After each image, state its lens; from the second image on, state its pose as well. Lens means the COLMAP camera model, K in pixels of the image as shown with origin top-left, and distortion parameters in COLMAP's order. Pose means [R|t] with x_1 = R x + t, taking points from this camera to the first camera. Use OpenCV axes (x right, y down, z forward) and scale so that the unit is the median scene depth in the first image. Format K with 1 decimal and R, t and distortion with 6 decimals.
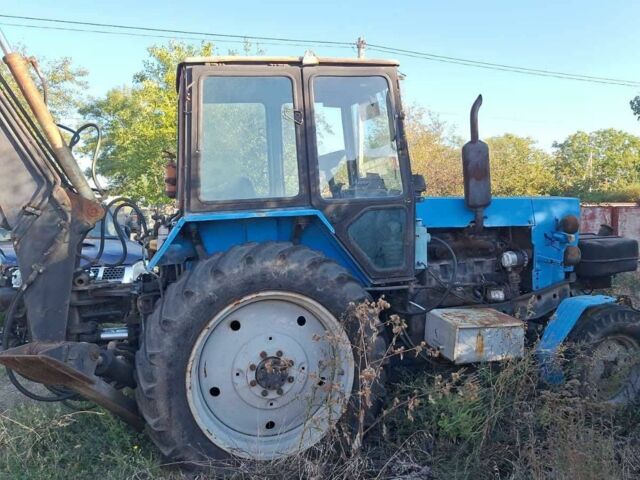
lens RADIAL K [[542.0, 0, 320.0], [0, 542.0, 240.0], [0, 0, 1]] dist [-0.003338, 0.000275]
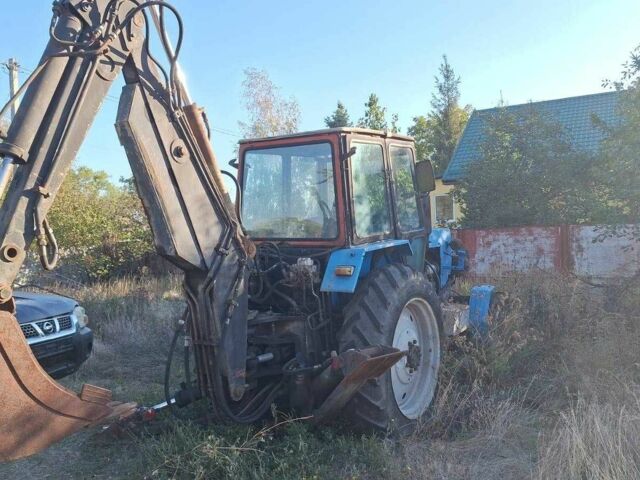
lens RADIAL K [[542.0, 0, 320.0], [0, 542.0, 240.0], [0, 0, 1]] dist [-0.003338, 0.000275]
pose [[0.792380, -0.040189, 0.608703, -1.044106], [0.077843, 0.996332, -0.035551, -0.021158], [-0.605041, 0.075553, 0.792601, 0.010177]]
